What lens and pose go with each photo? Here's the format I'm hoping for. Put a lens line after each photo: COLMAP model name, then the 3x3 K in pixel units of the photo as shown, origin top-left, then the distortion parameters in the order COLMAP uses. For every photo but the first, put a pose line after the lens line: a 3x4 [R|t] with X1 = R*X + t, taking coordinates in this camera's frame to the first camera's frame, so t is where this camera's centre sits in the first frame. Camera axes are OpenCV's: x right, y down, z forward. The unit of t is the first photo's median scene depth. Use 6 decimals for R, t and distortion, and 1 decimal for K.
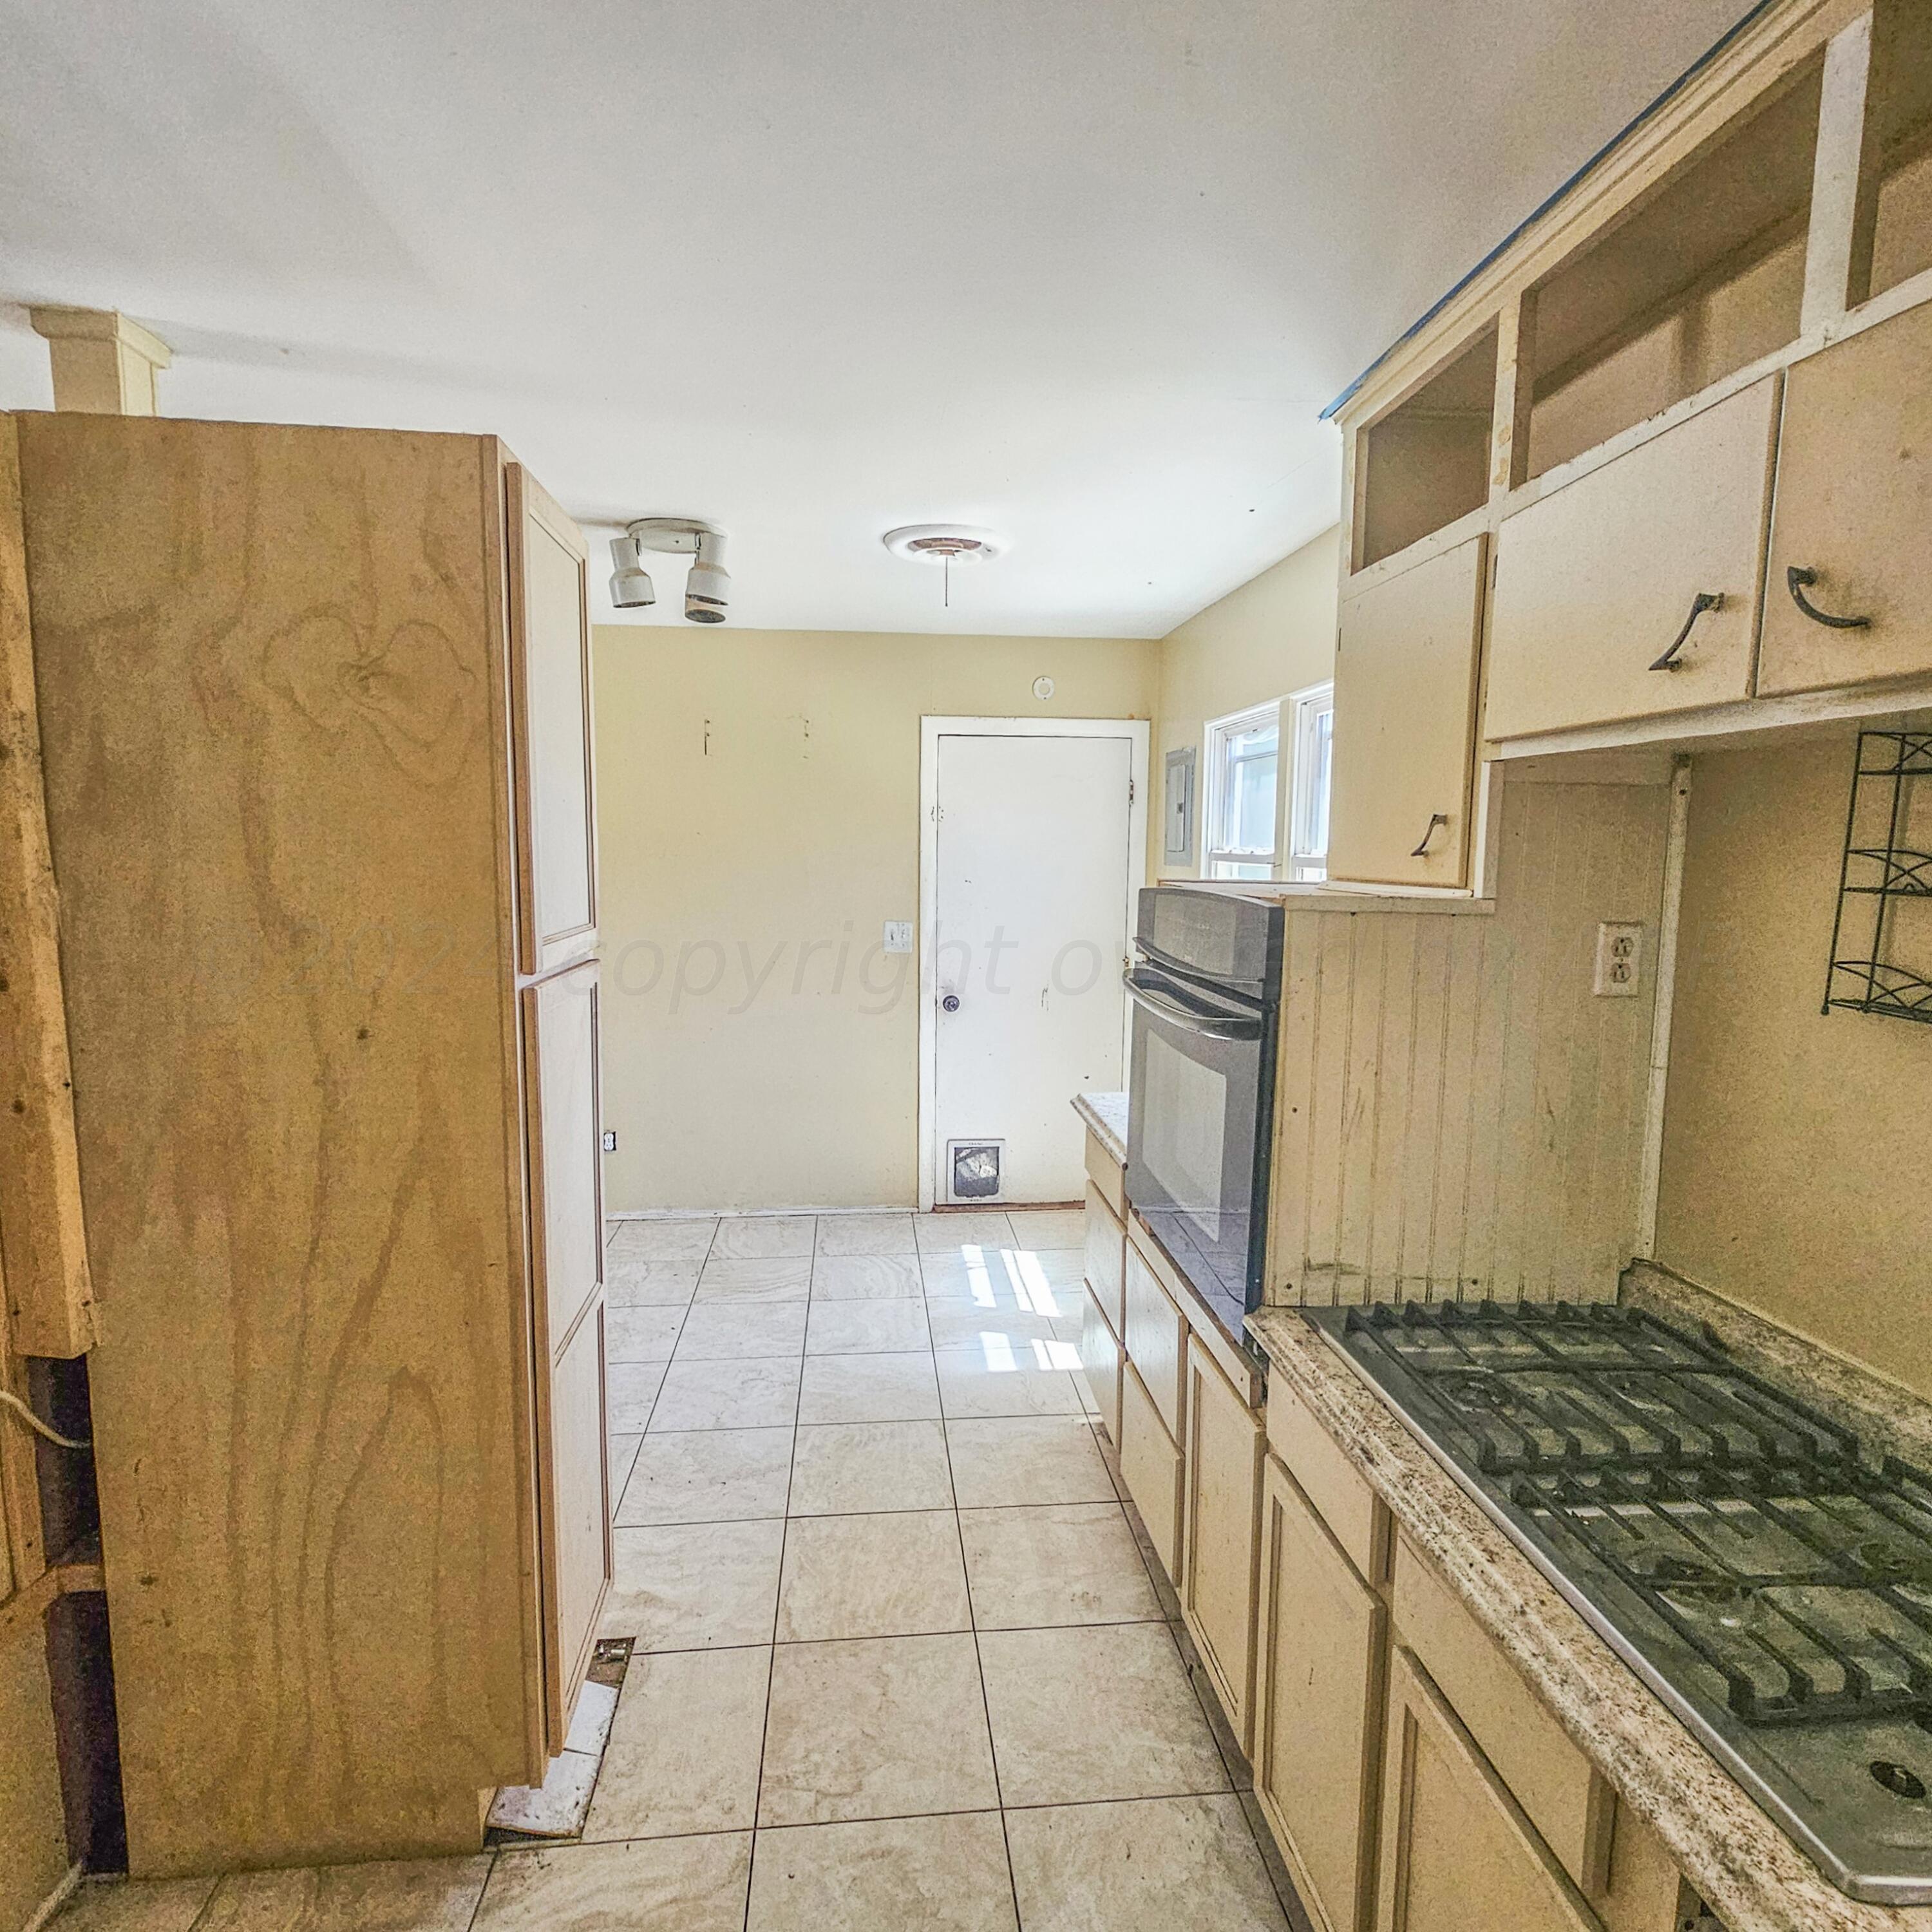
lens RADIAL K [[1068.5, 0, 968.7], [0, 1068.5, 973.2], [0, 0, 1]] dist [-0.001209, -0.001915]
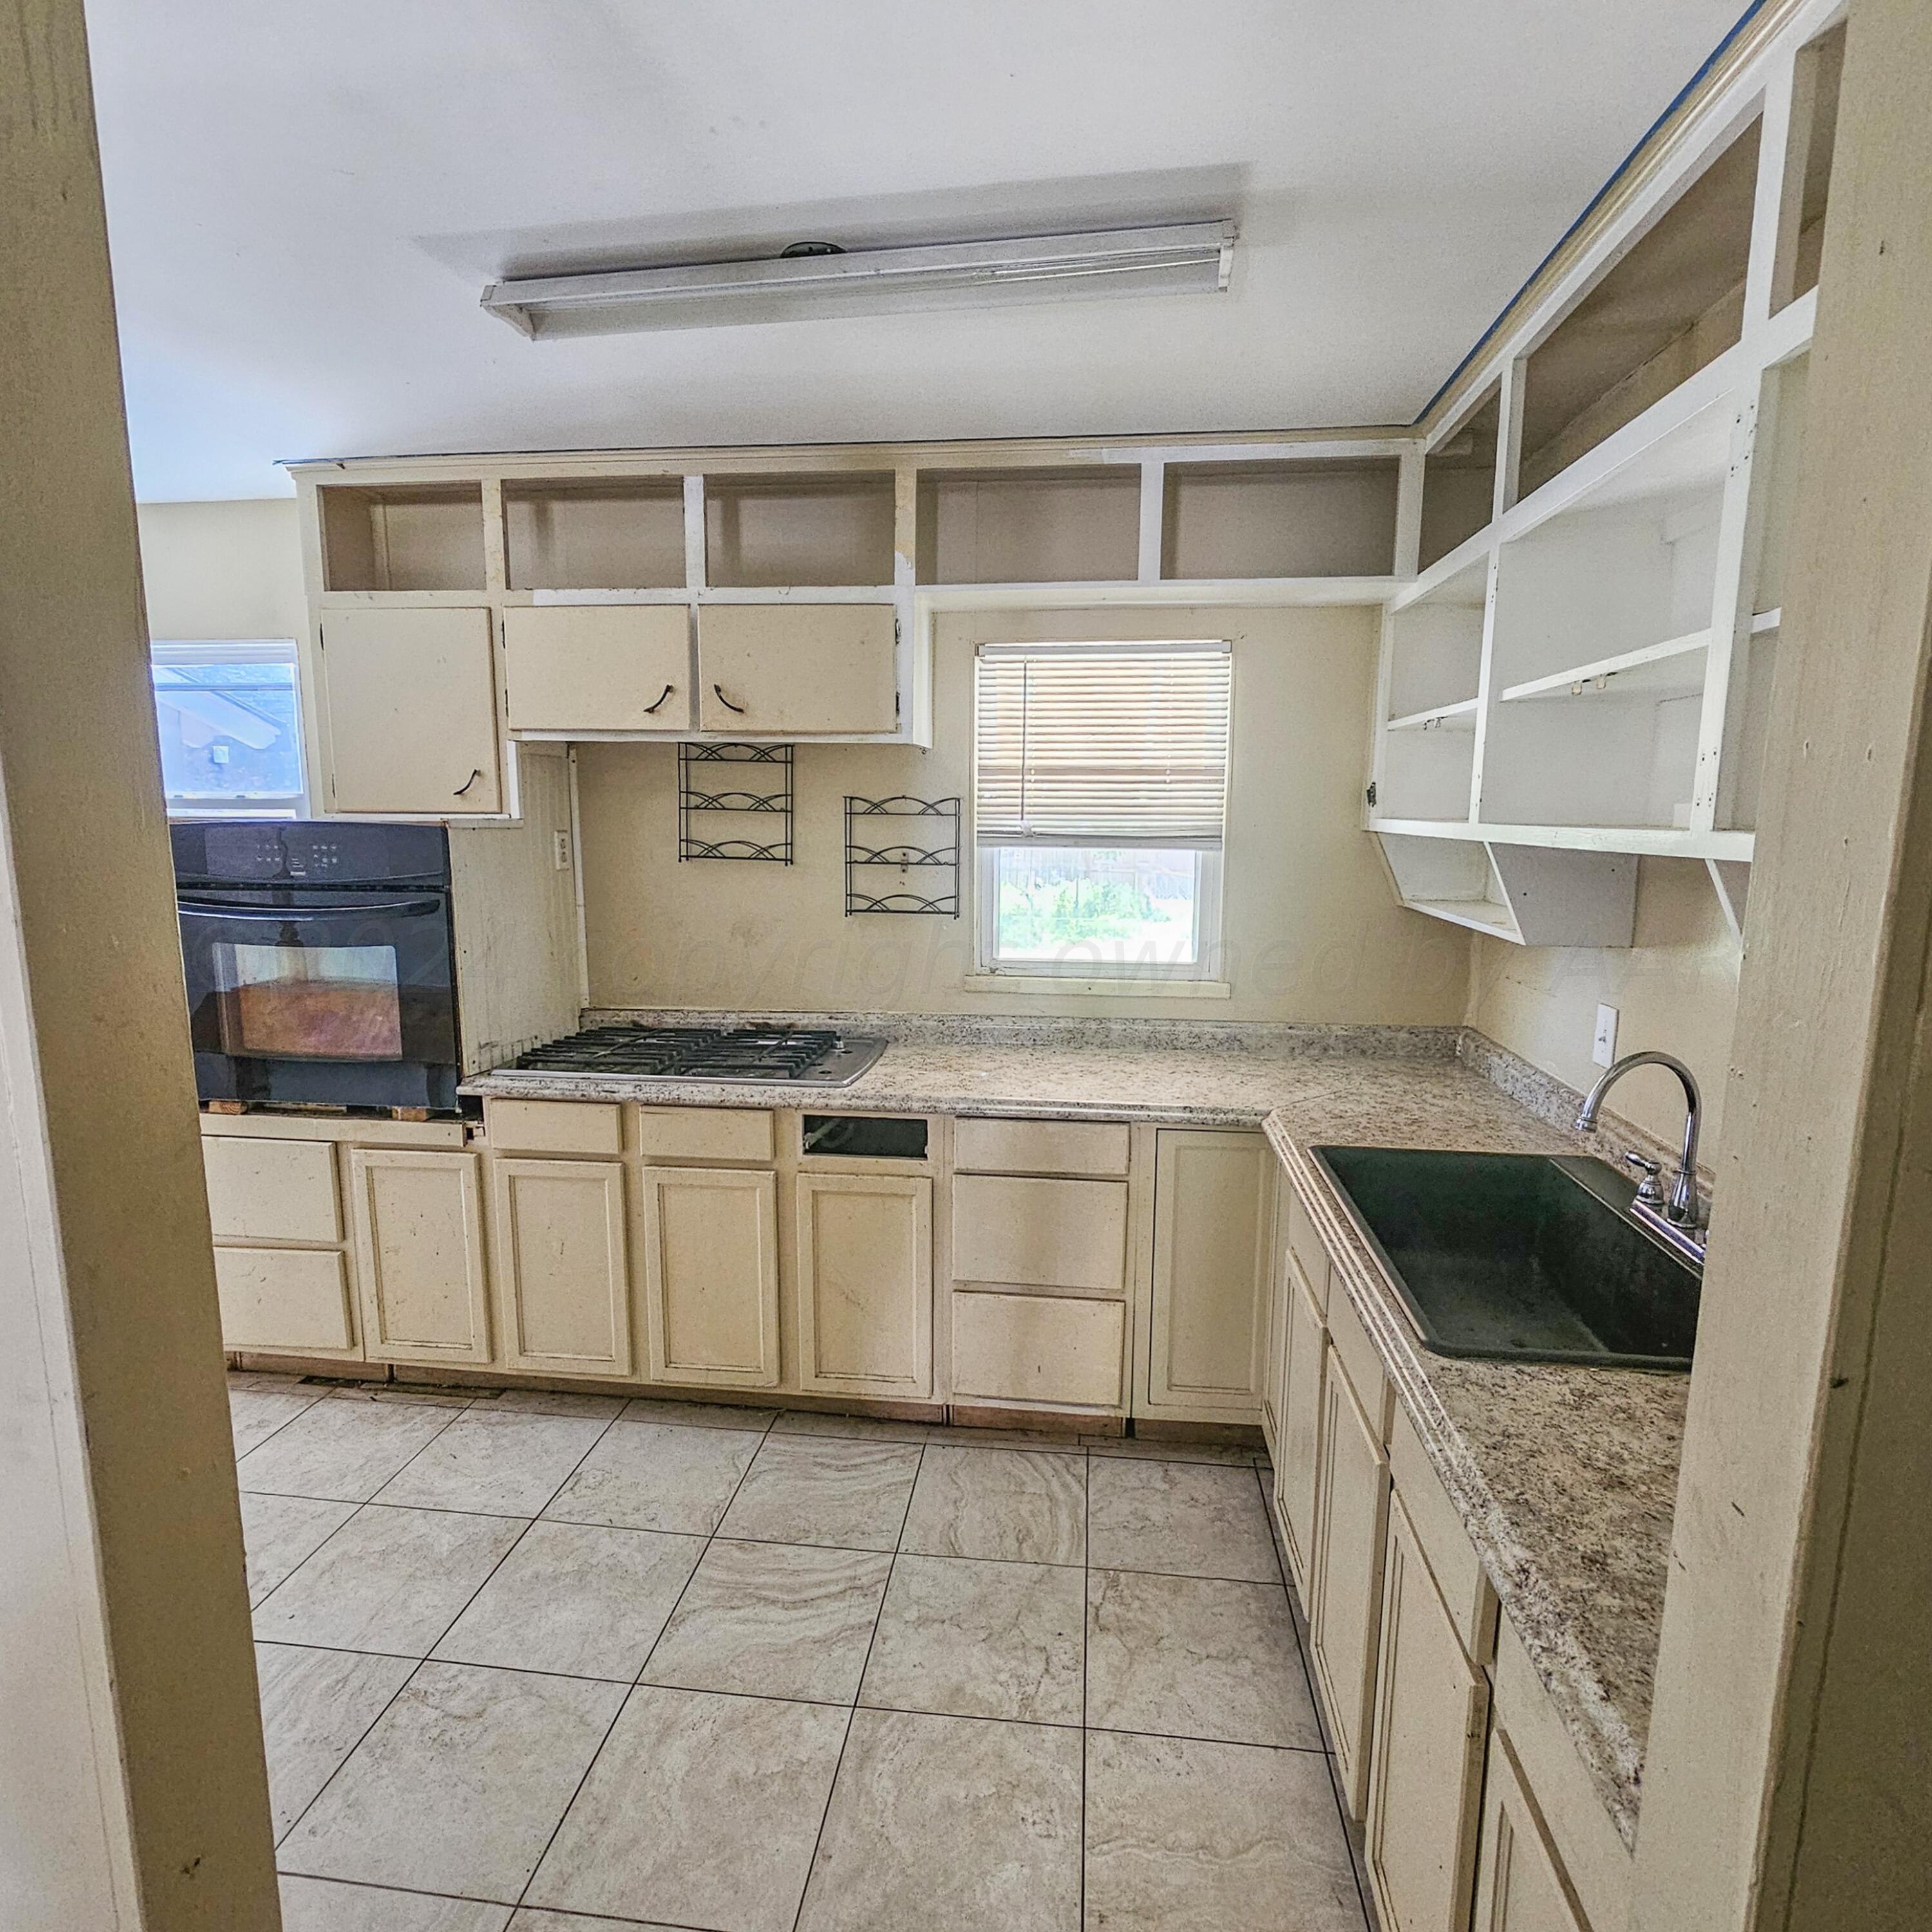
lens RADIAL K [[1068.5, 0, 969.2], [0, 1068.5, 963.1], [0, 0, 1]] dist [-0.001209, -0.001915]
pose [[0.229794, -0.156367, 0.960596, -1.082984], [0.111131, 0.984769, 0.133717, 0.012214], [-0.966874, 0.076024, 0.243671, -0.137235]]
